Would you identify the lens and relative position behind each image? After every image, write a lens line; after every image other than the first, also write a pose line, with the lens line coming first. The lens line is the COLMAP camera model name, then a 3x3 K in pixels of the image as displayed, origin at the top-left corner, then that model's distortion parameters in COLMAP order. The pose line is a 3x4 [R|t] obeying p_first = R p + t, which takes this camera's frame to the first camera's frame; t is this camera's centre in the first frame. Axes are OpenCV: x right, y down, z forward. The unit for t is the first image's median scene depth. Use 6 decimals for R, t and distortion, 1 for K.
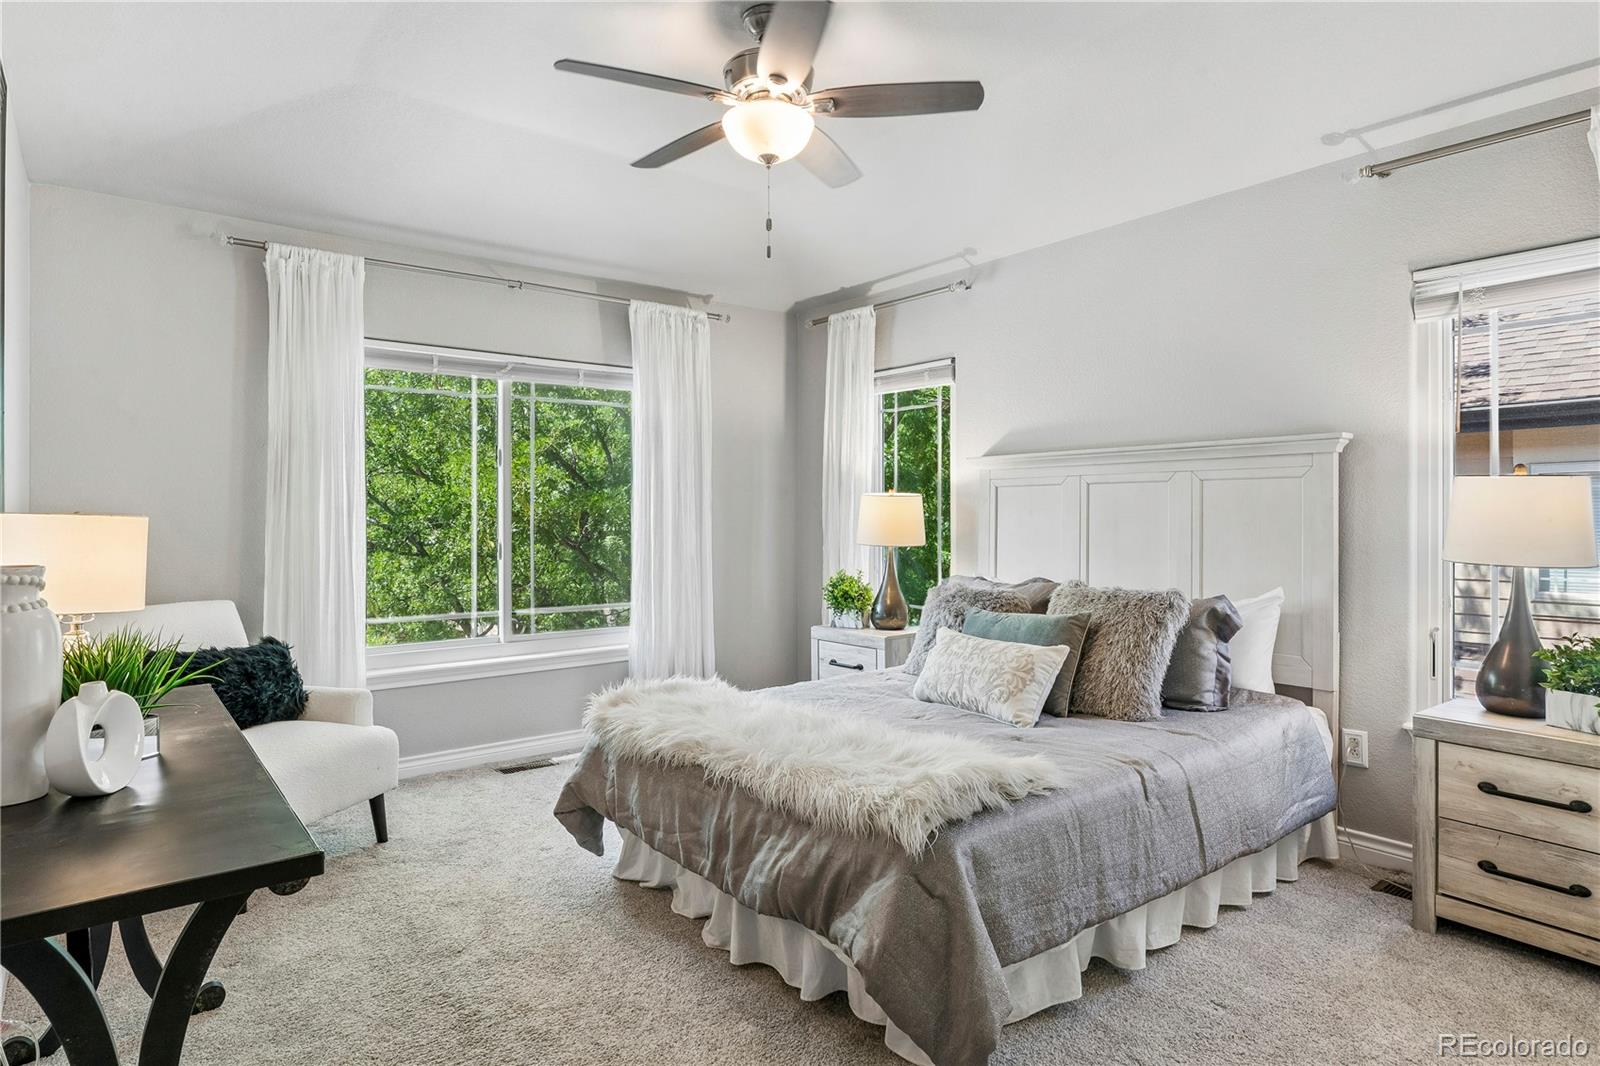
lens RADIAL K [[907.0, 0, 760.6], [0, 907.0, 547.1], [0, 0, 1]] dist [-0.002540, 0.000221]
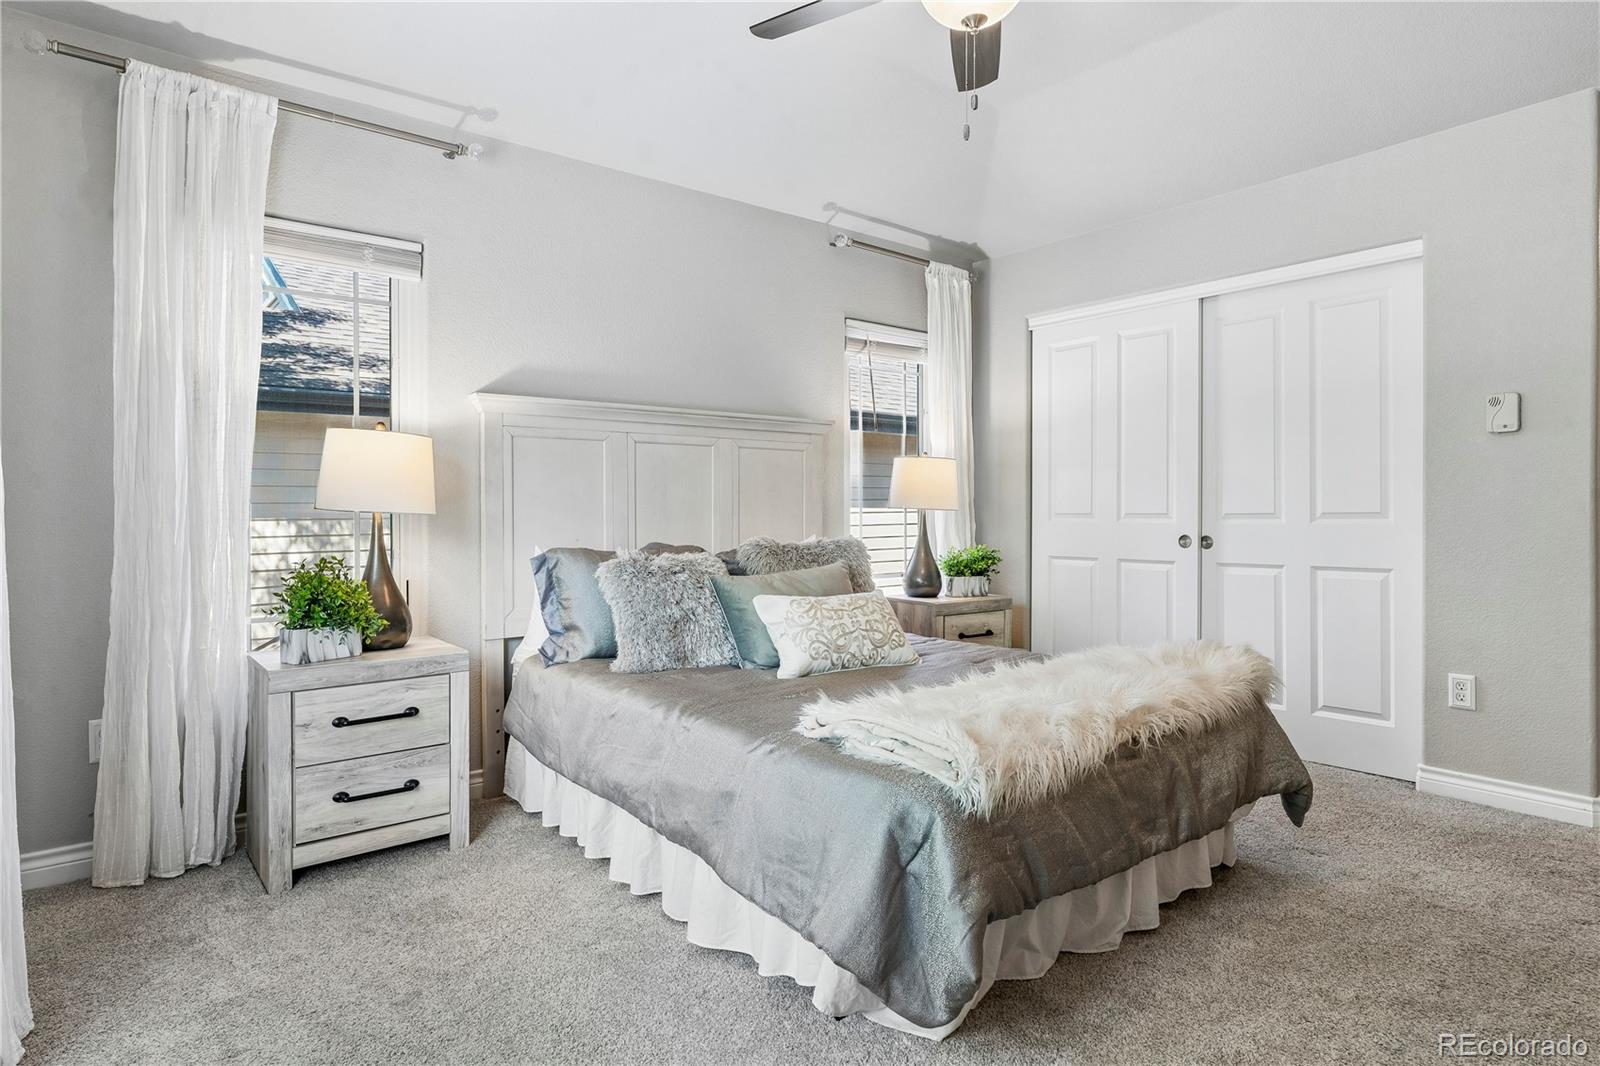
lens RADIAL K [[872.8, 0, 800.0], [0, 872.8, 533.0], [0, 0, 1]] dist [0.001471, 0.000588]
pose [[-0.032441, -0.033204, 0.998922, -0.569308], [0.030181, 0.998960, 0.034185, -0.001112], [-0.999018, 0.031257, -0.031405, 0.883033]]
